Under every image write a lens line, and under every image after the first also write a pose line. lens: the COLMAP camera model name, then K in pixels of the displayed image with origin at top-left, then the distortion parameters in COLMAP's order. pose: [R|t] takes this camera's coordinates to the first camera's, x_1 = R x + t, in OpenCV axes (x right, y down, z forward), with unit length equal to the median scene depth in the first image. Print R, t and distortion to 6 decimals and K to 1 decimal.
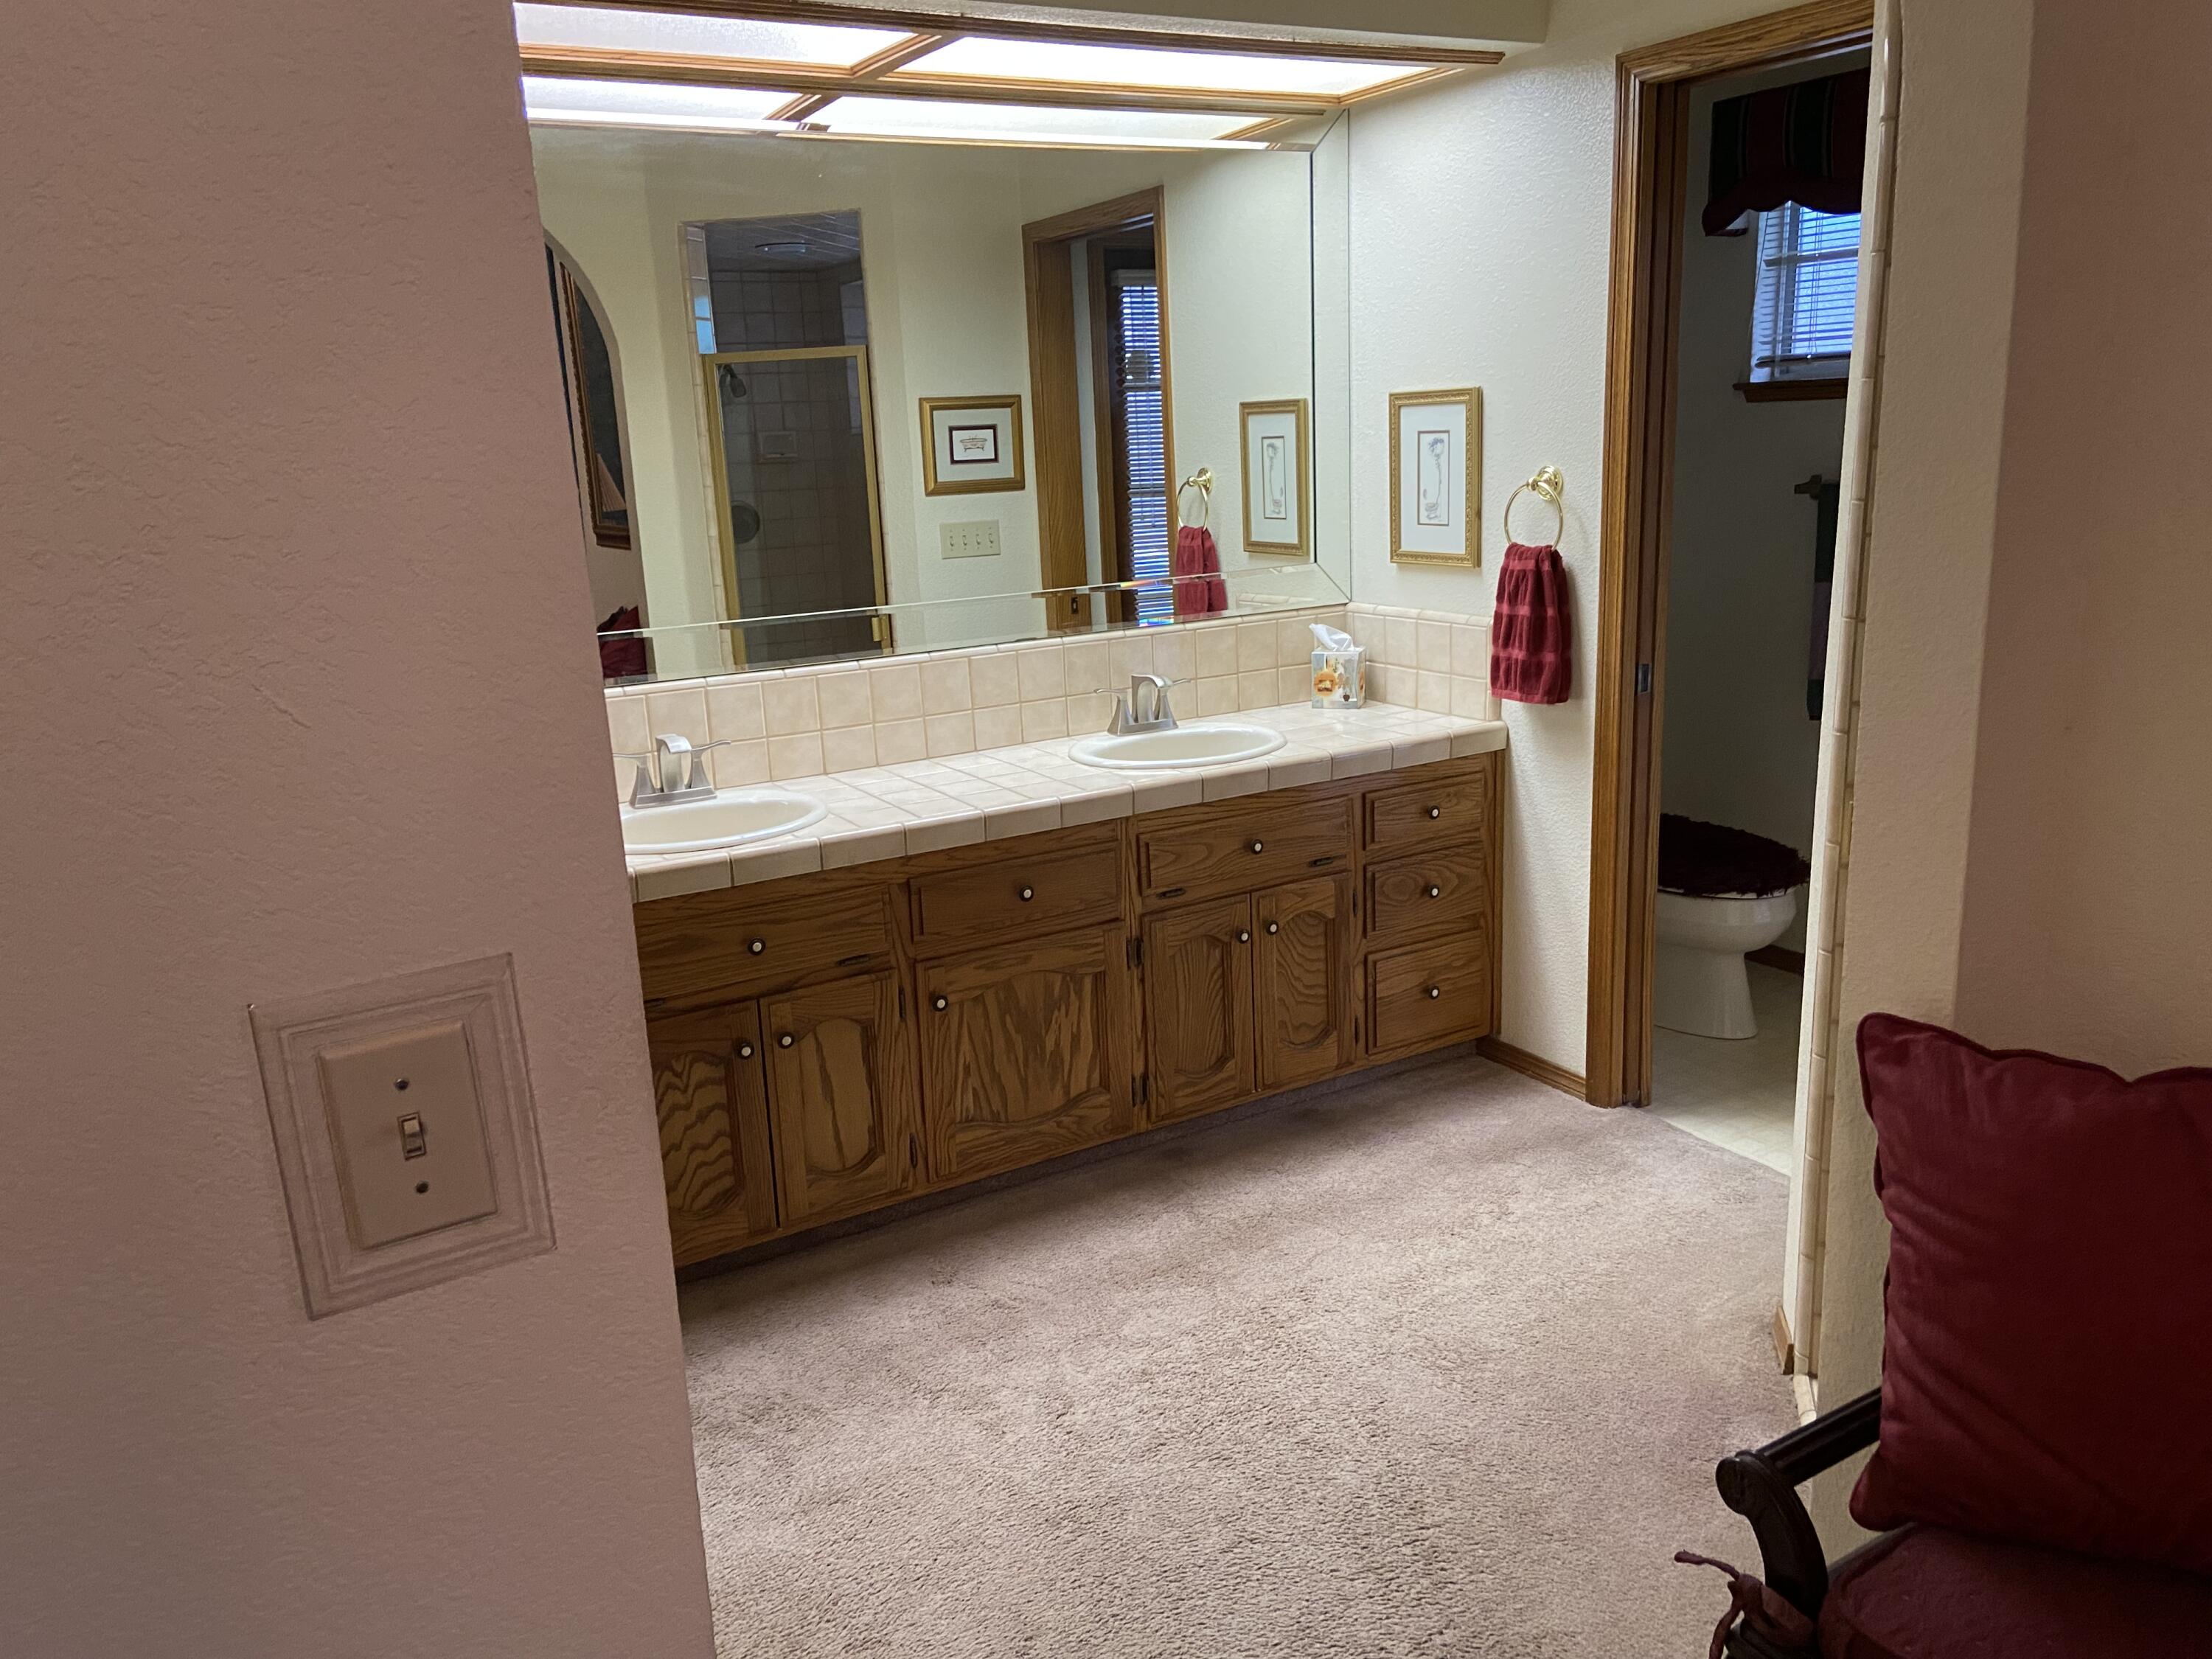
lens RADIAL K [[1663.2, 0, 1106.9], [0, 1663.2, 833.7], [0, 0, 1]] dist [0.114854, -0.139239]
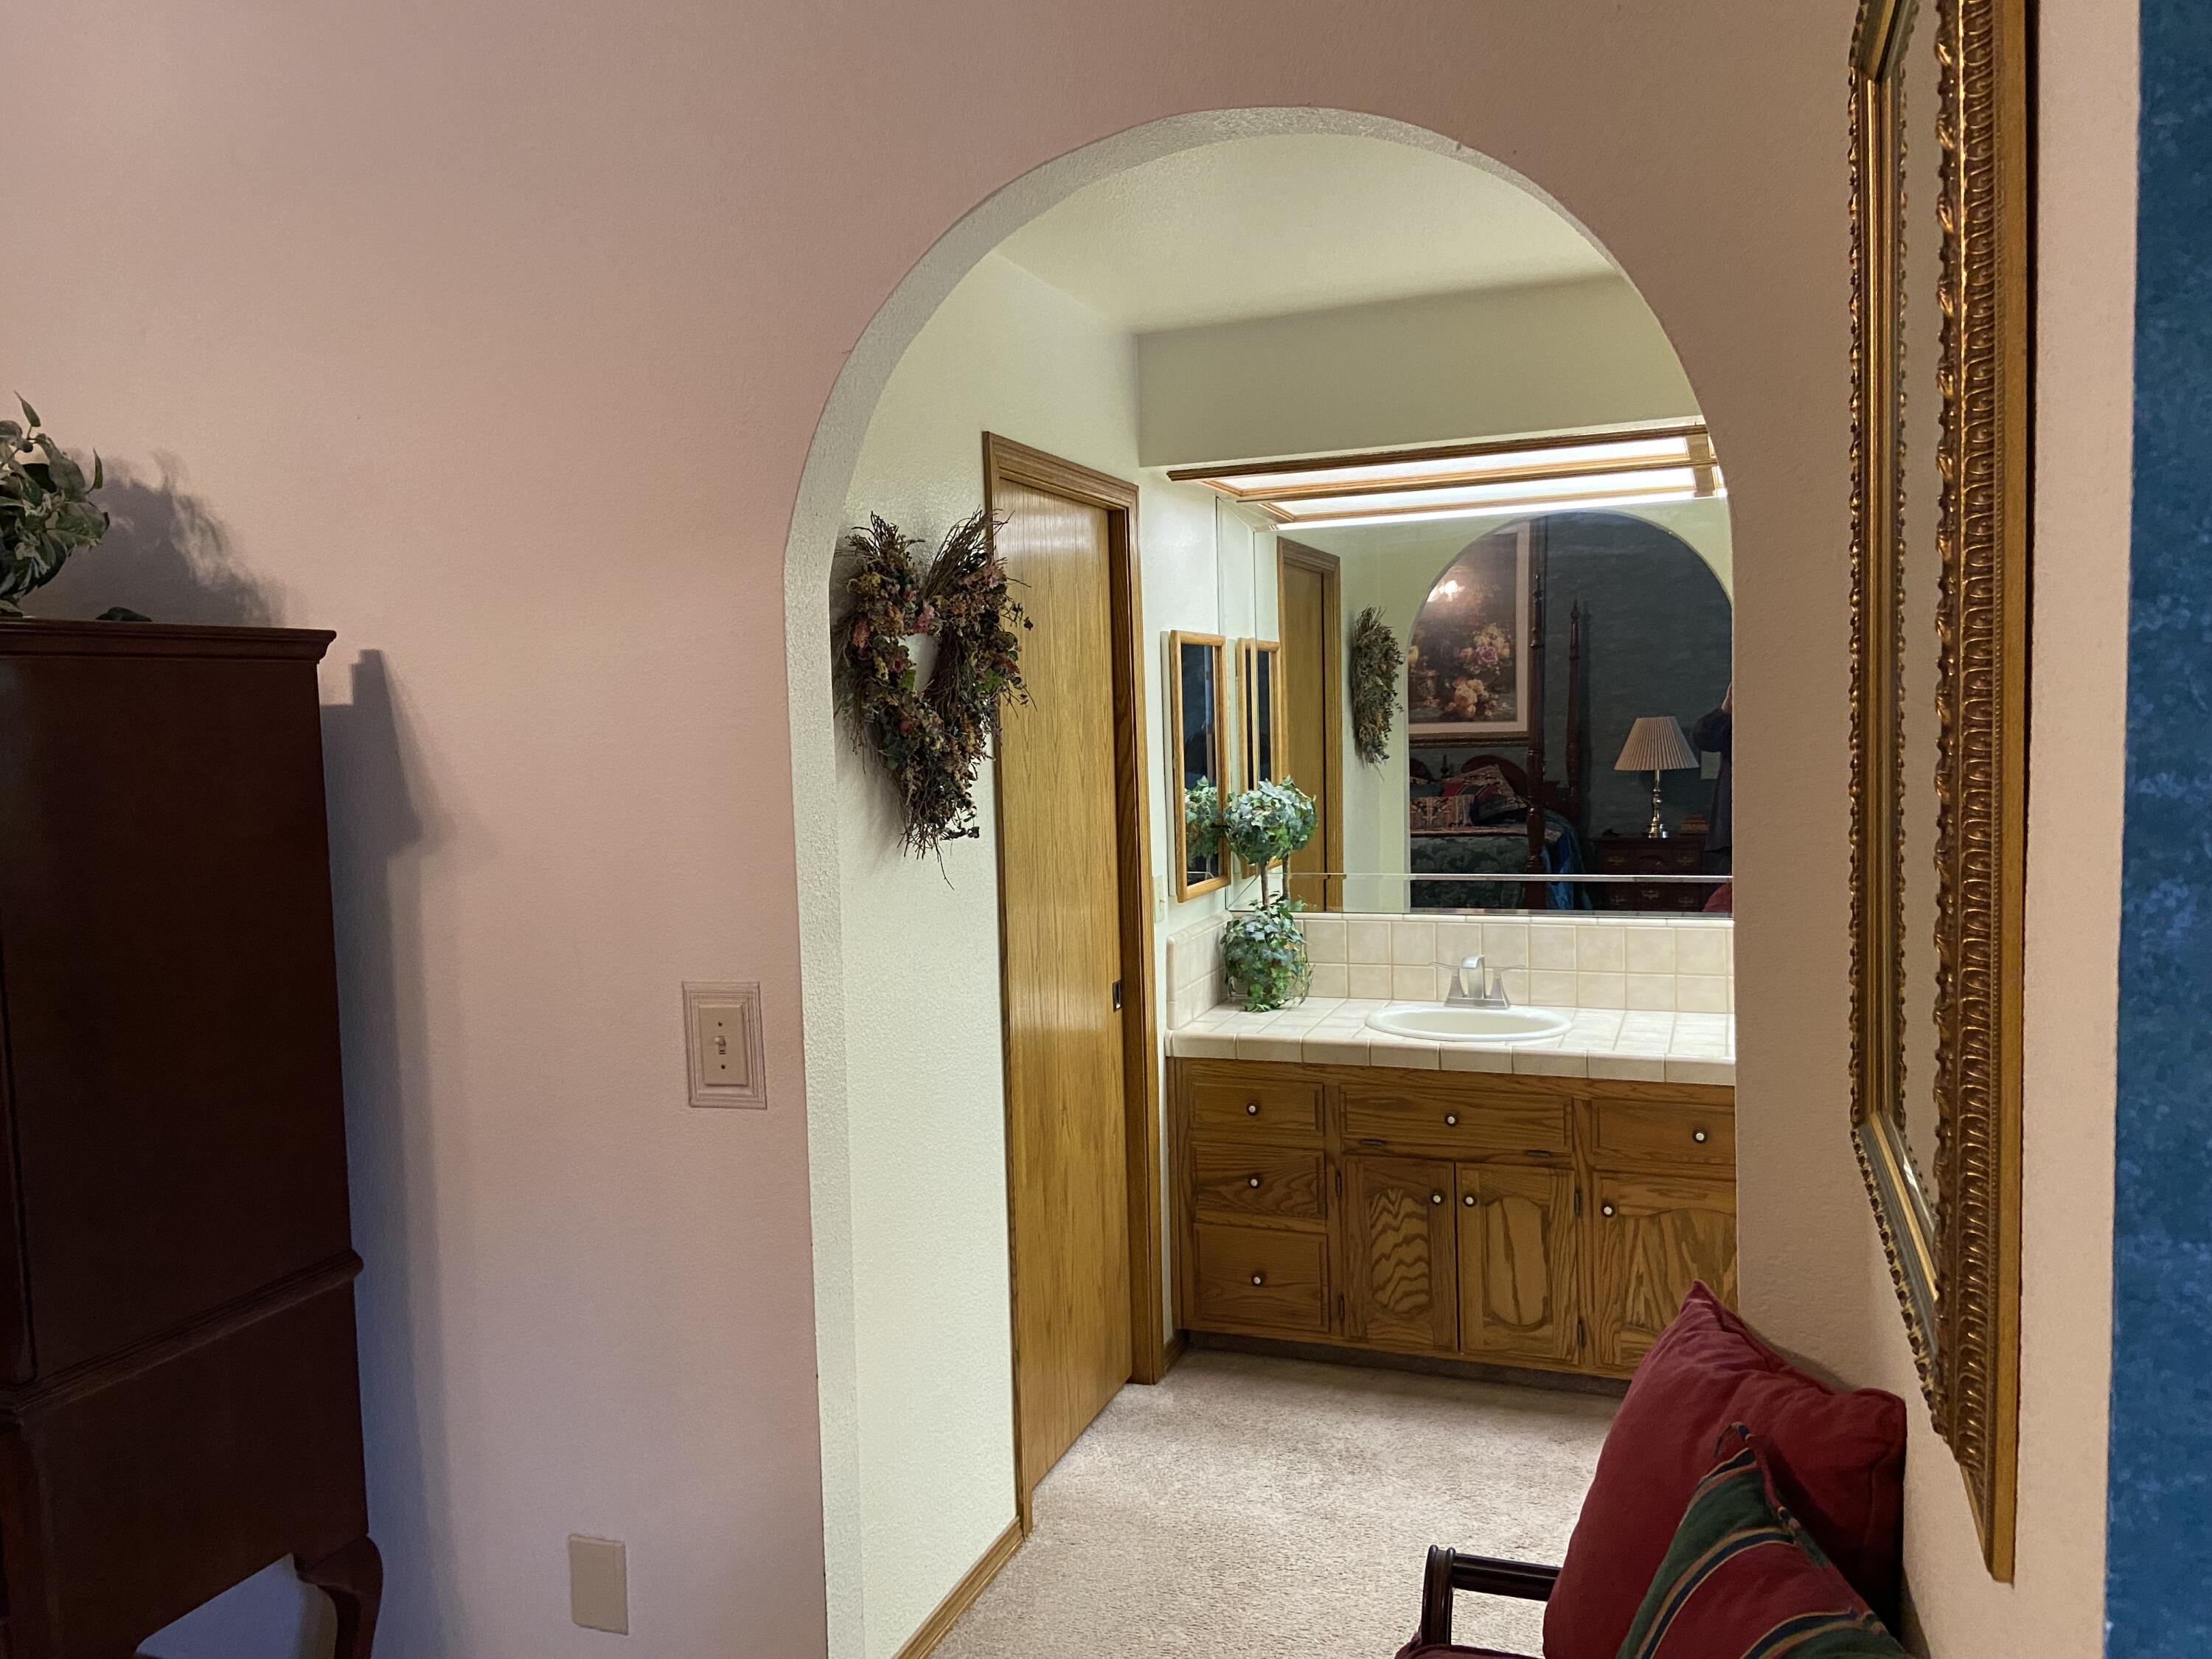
lens RADIAL K [[1663.2, 0, 1100.0], [0, 1663.2, 827.4], [0, 0, 1]] dist [0.114854, -0.139239]
pose [[0.635859, 0.080564, -0.767589, 0.575270], [-0.184798, 0.981500, -0.050068, -0.038718], [0.749355, 0.173686, 0.638984, -0.081314]]
